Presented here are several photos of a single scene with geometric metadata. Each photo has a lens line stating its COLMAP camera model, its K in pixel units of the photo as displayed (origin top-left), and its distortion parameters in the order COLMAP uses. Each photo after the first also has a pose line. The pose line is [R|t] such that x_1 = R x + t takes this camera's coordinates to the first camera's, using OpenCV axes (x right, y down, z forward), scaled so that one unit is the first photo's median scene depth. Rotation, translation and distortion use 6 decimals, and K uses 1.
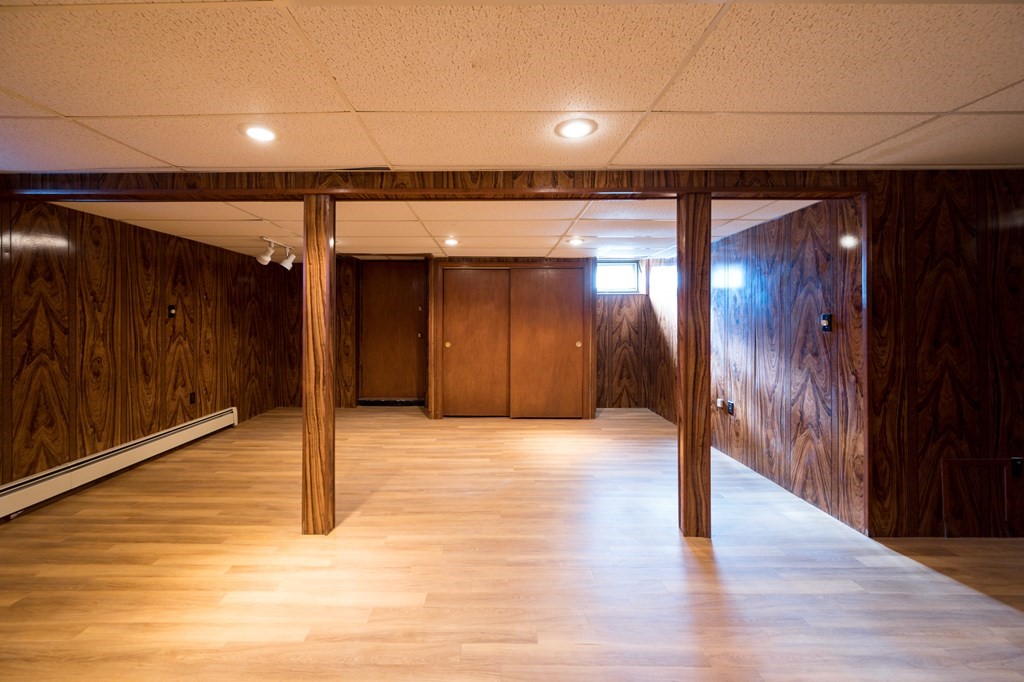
lens RADIAL K [[409.7, 0, 497.8], [0, 409.7, 319.8], [0, 0, 1]] dist [-0.000774, -0.000107]
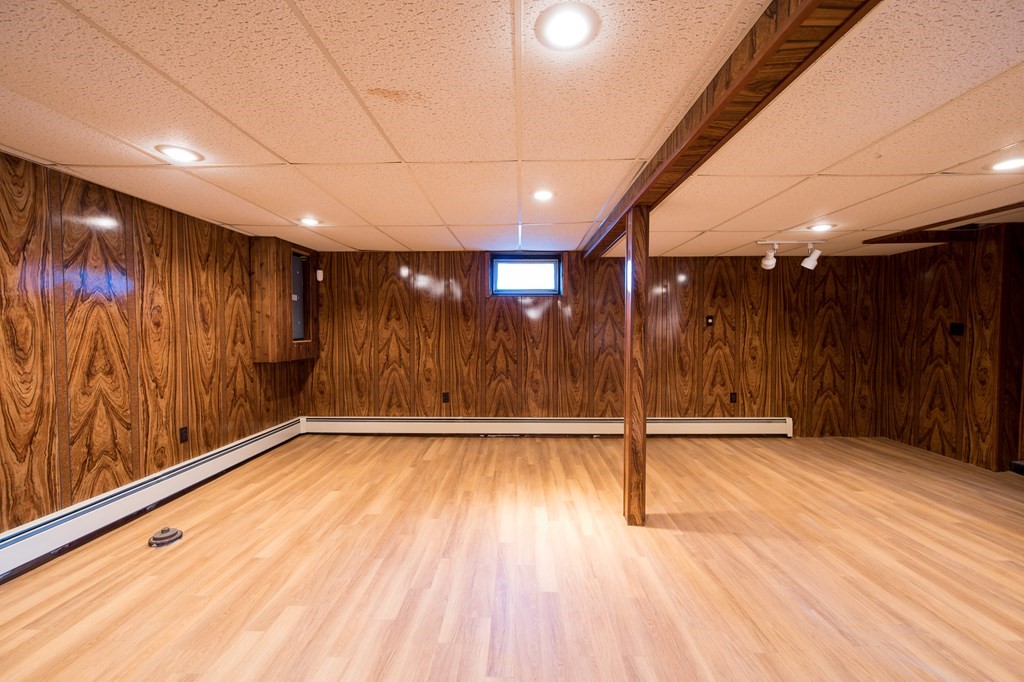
lens RADIAL K [[409.7, 0, 512.0], [0, 409.7, 343.1], [0, 0, 1]] dist [-0.000774, -0.000107]
pose [[-0.022712, 0.033513, -0.999180, 0.415395], [0.001537, 0.999438, 0.033486, 0.003655], [0.999741, -0.000775, -0.022750, 0.451421]]
